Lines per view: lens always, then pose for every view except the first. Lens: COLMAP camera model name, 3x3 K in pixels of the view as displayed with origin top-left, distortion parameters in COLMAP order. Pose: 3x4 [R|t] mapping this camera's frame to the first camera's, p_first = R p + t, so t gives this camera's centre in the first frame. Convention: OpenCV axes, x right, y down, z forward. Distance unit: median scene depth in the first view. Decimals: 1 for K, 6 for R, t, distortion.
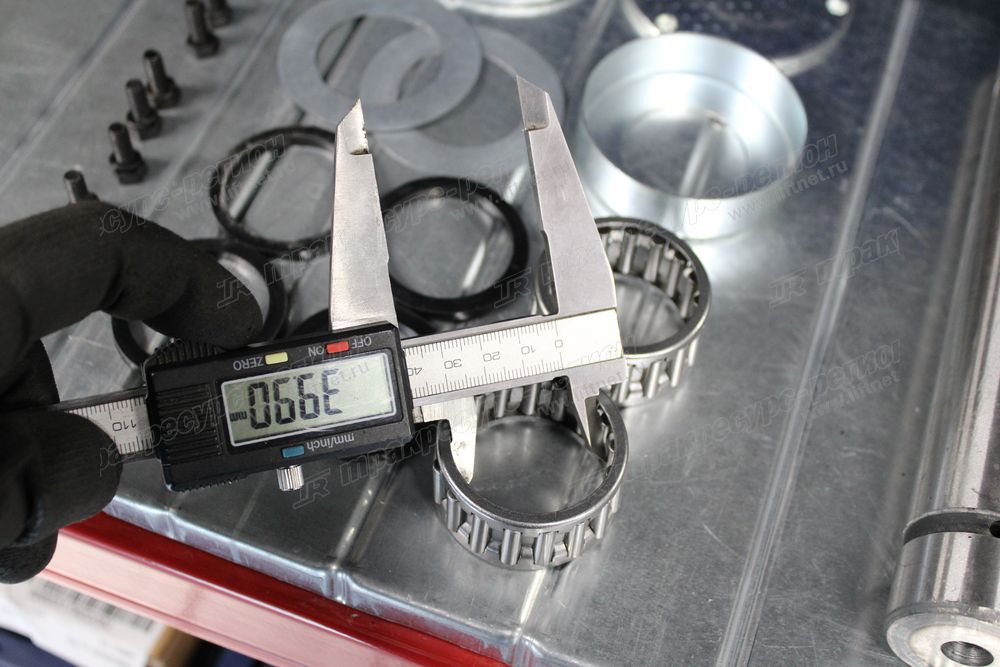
lens RADIAL K [[1379.2, 0, 500.0], [0, 1379.2, 333.5], [0, 0, 1]] dist [-0.075378, 0.179116]
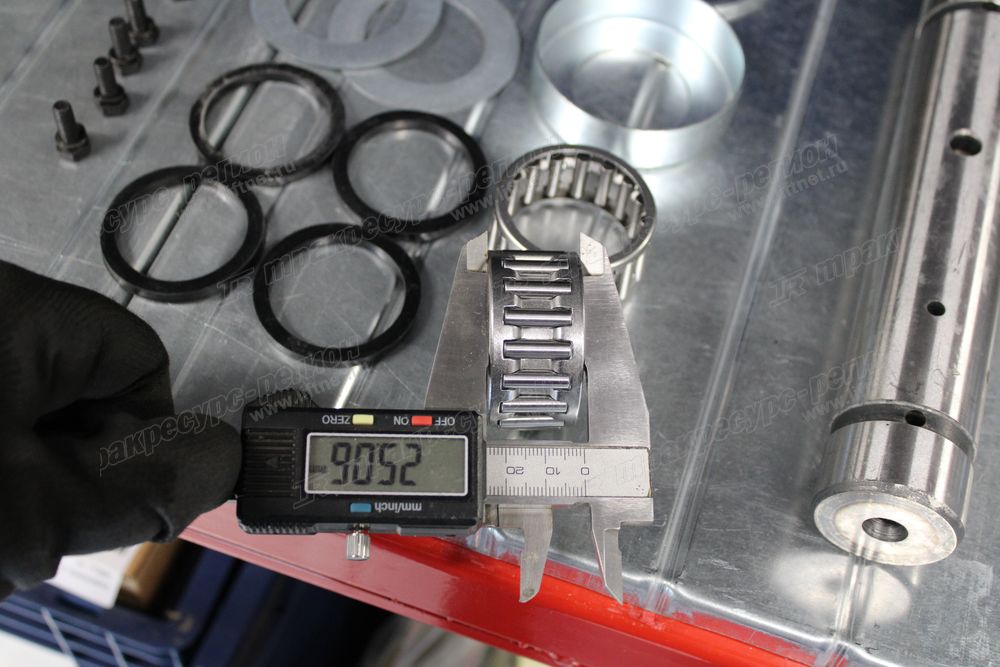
lens RADIAL K [[1379.2, 0, 500.0], [0, 1379.2, 333.5], [0, 0, 1]] dist [-0.075378, 0.179116]
pose [[0.999198, -0.002122, 0.039983, -0.013698], [0.001411, 0.999840, 0.017804, 0.044005], [-0.040015, -0.017734, 0.999042, -0.082925]]
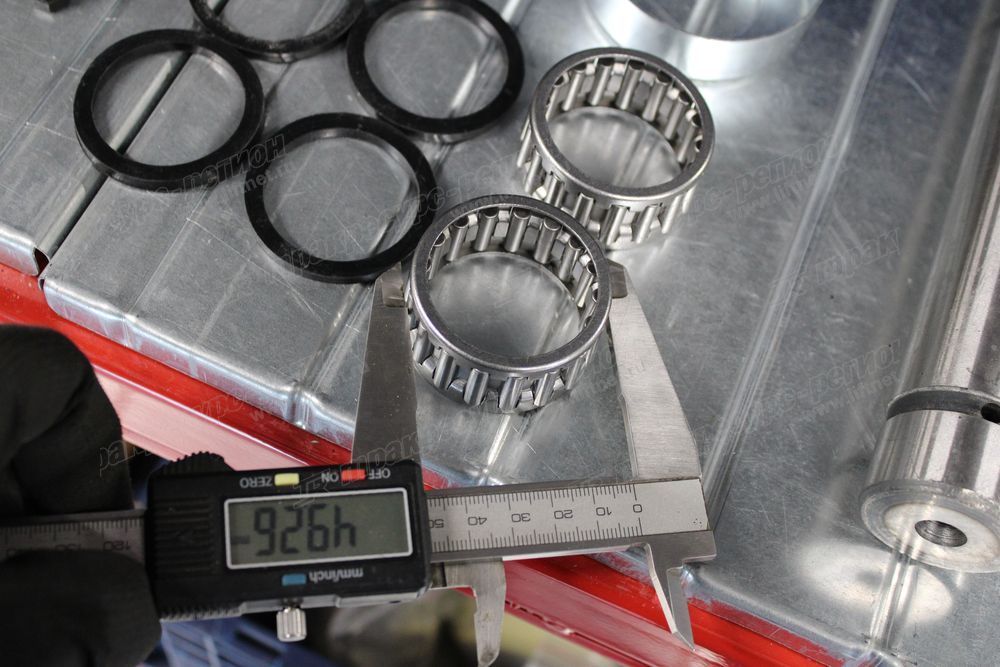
lens RADIAL K [[1379.2, 0, 500.0], [0, 1379.2, 333.5], [0, 0, 1]] dist [-0.075378, 0.179116]
pose [[0.994795, 0.085927, 0.054770, -0.032685], [-0.092077, 0.988253, 0.121971, 0.001030], [-0.043646, -0.126379, 0.991021, 0.046866]]
